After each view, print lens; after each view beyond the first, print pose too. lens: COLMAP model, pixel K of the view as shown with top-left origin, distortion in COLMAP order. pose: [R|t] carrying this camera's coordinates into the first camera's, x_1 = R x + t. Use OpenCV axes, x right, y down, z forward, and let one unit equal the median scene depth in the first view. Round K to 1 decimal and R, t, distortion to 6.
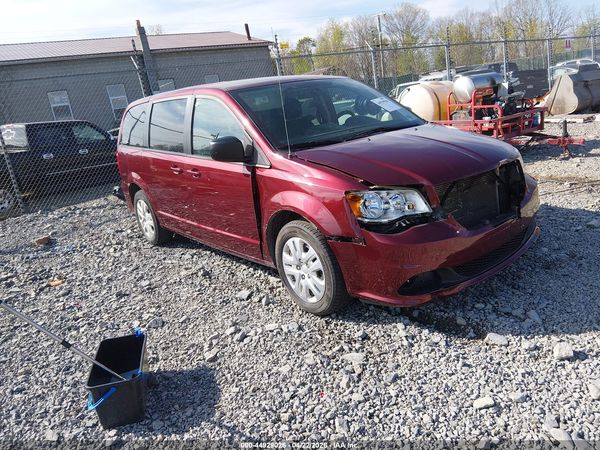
lens RADIAL K [[446.0, 0, 304.6], [0, 446.0, 226.1], [0, 0, 1]] dist [0.066463, -0.103576]
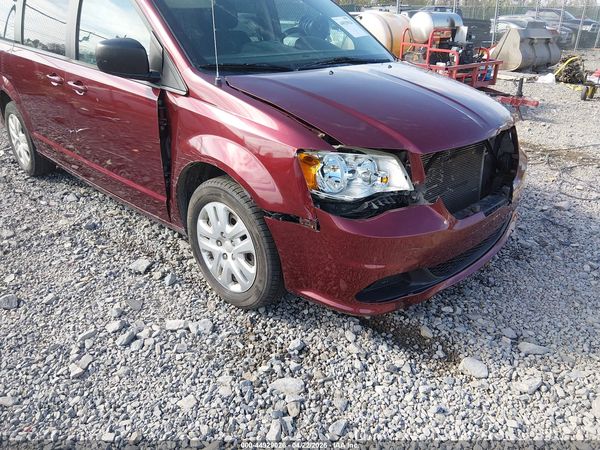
lens RADIAL K [[446.0, 0, 304.6], [0, 446.0, 226.1], [0, 0, 1]] dist [0.066463, -0.103576]
pose [[0.981373, 0.073393, 0.177541, -0.008419], [-0.099557, 0.984665, 0.143261, -0.055647], [-0.164304, -0.158267, 0.973630, 0.293926]]
